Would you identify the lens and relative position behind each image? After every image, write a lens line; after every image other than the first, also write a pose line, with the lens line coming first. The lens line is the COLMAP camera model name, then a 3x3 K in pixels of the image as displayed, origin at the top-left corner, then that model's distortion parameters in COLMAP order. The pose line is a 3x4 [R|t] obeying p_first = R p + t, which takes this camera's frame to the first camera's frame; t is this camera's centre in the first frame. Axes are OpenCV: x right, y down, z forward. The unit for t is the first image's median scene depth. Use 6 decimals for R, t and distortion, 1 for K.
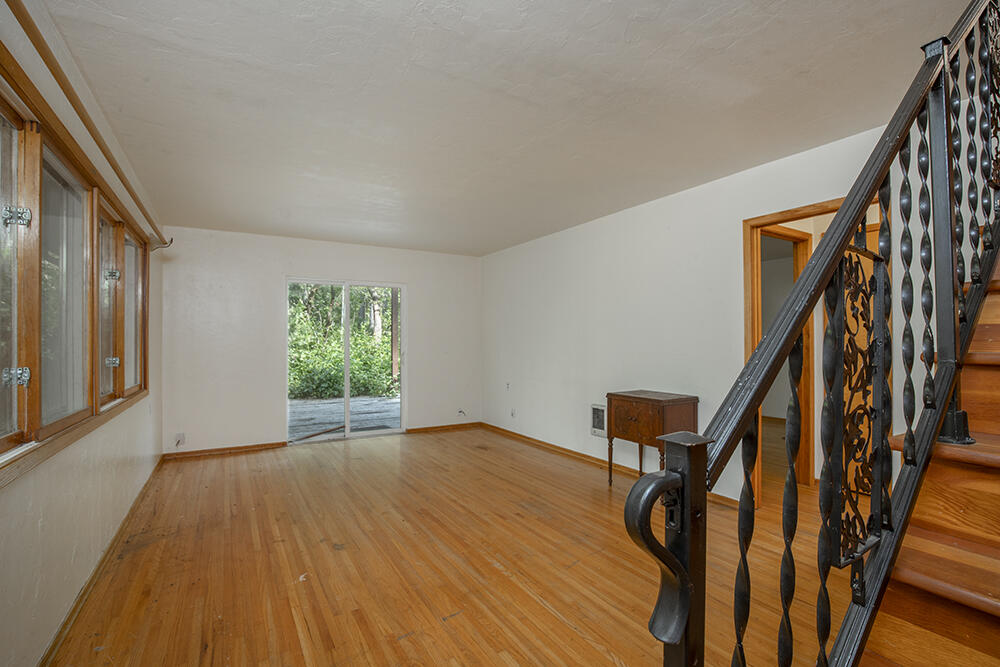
lens RADIAL K [[456.9, 0, 500.0], [0, 456.9, 333.5], [0, 0, 1]] dist [-0.046685, 0.011699]
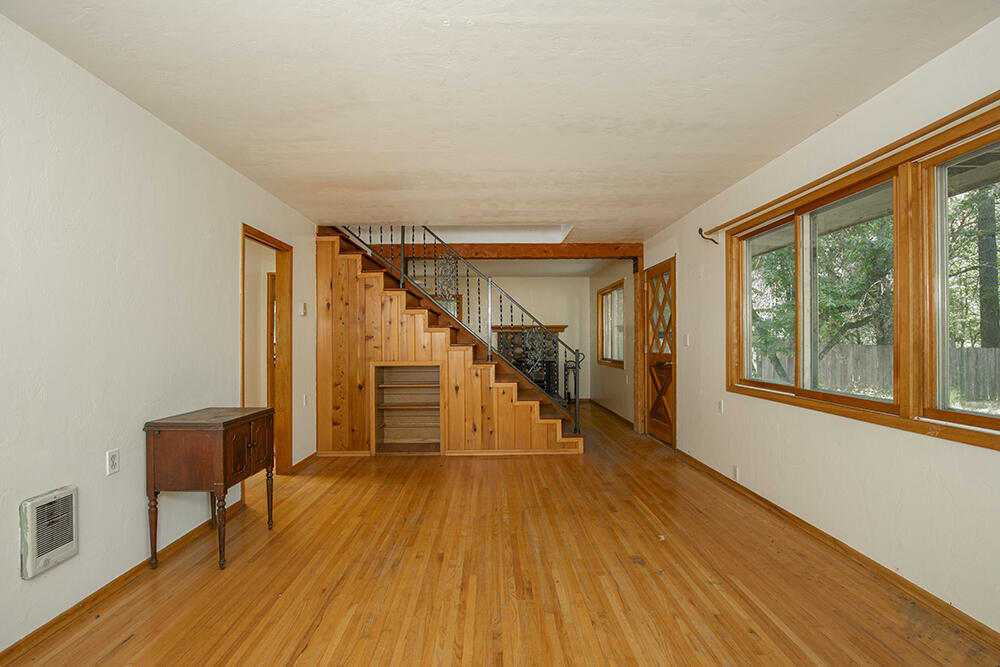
lens RADIAL K [[456.9, 0, 500.0], [0, 456.9, 333.5], [0, 0, 1]] dist [-0.046685, 0.011699]
pose [[-0.865788, 0.017351, 0.500110, -0.479657], [-0.000730, 0.999354, -0.035937, 0.035695], [-0.500410, -0.031479, -0.865216, 1.605428]]
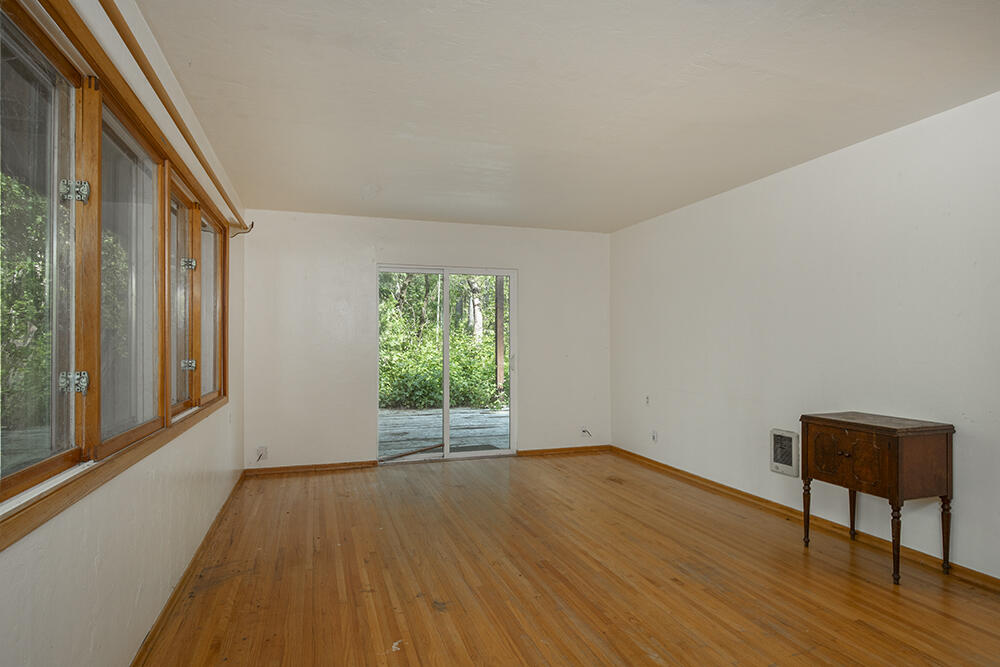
lens RADIAL K [[552.0, 0, 500.0], [0, 552.0, 333.5], [0, 0, 1]] dist [-0.023999, 0.000215]
pose [[0.975740, -0.001044, -0.218930, -0.041118], [0.001430, 0.999998, 0.001602, 0.002462], [0.218928, -0.001876, 0.975739, 0.083369]]
